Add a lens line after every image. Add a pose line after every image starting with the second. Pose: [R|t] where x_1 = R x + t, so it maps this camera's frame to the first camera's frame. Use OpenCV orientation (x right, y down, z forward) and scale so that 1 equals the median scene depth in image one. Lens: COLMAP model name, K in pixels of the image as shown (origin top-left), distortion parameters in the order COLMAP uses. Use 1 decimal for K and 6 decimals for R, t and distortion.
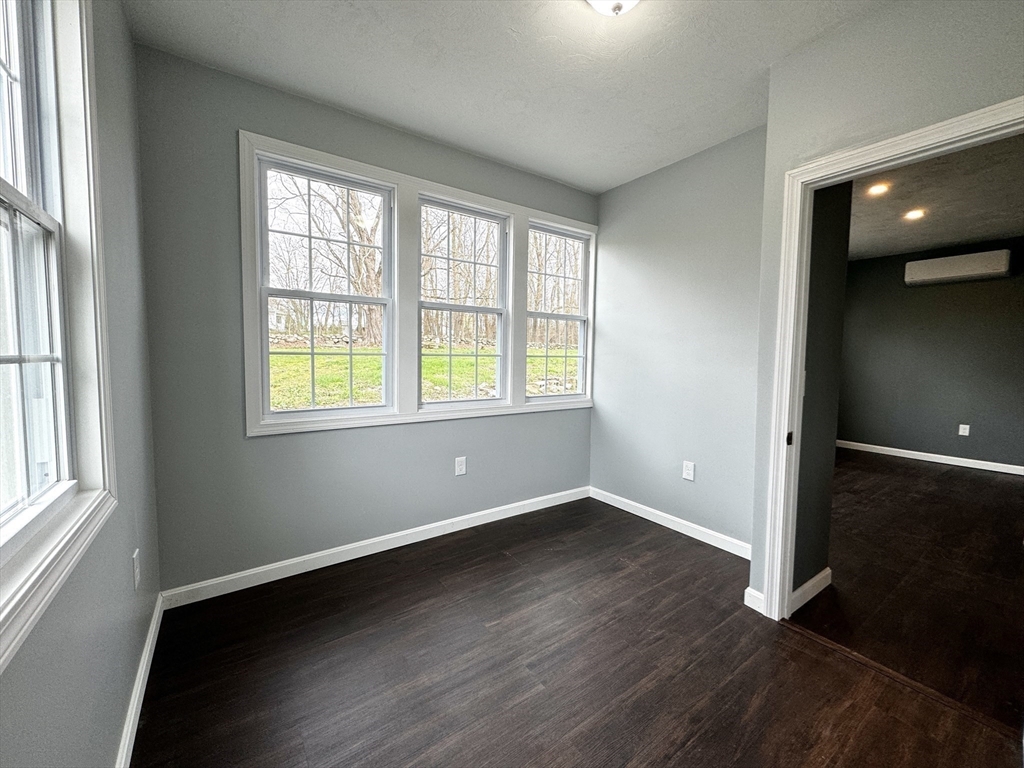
lens RADIAL K [[407.6, 0, 508.7], [0, 407.6, 384.8], [0, 0, 1]] dist [-0.002092, 0.000164]
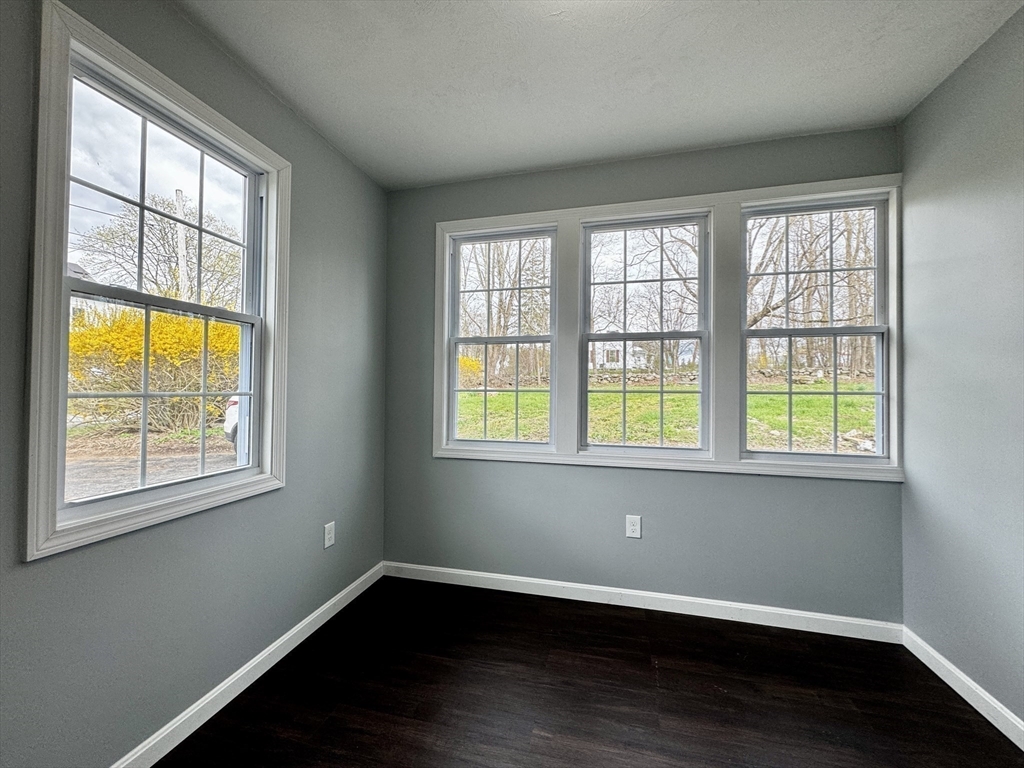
lens RADIAL K [[407.6, 0, 504.6], [0, 407.6, 382.0], [0, 0, 1]] dist [-0.002092, 0.000164]
pose [[0.649734, -0.020732, -0.759879, 0.339275], [-0.054065, 0.995836, -0.073398, -0.015758], [0.758237, 0.088773, 0.645907, 0.247093]]
